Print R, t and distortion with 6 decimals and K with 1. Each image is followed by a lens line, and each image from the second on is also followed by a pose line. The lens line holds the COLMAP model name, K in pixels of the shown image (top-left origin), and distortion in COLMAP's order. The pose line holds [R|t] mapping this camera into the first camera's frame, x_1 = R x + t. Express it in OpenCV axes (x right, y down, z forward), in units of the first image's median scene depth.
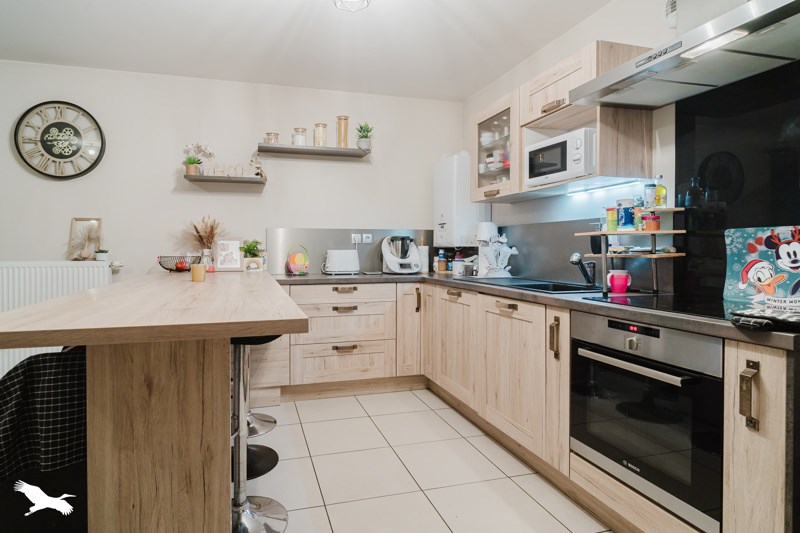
lens RADIAL K [[479.3, 0, 399.2], [0, 479.3, 249.4], [0, 0, 1]] dist [-0.005231, -0.000368]
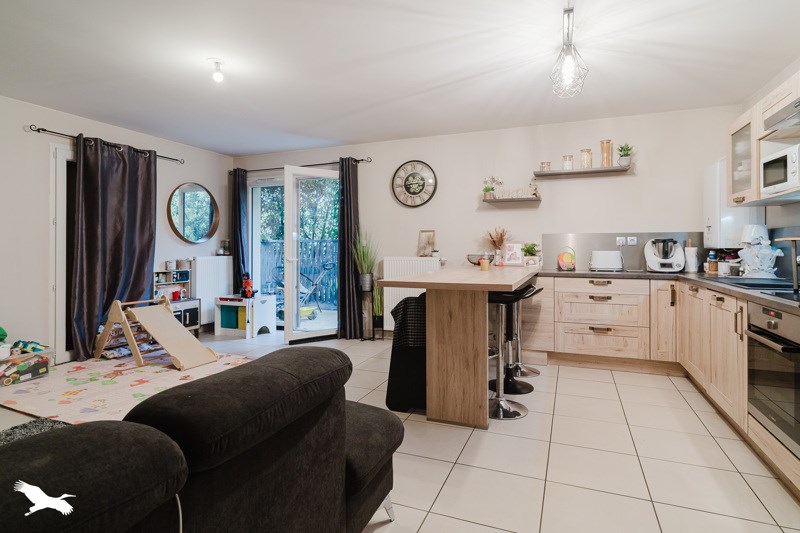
lens RADIAL K [[479.3, 0, 399.2], [0, 479.3, 249.4], [0, 0, 1]] dist [-0.005231, -0.000368]
pose [[0.802299, 0.003755, -0.596910, 0.209827], [-0.002057, 0.999992, 0.003526, -0.006438], [0.596918, -0.001601, 0.802300, -0.314856]]
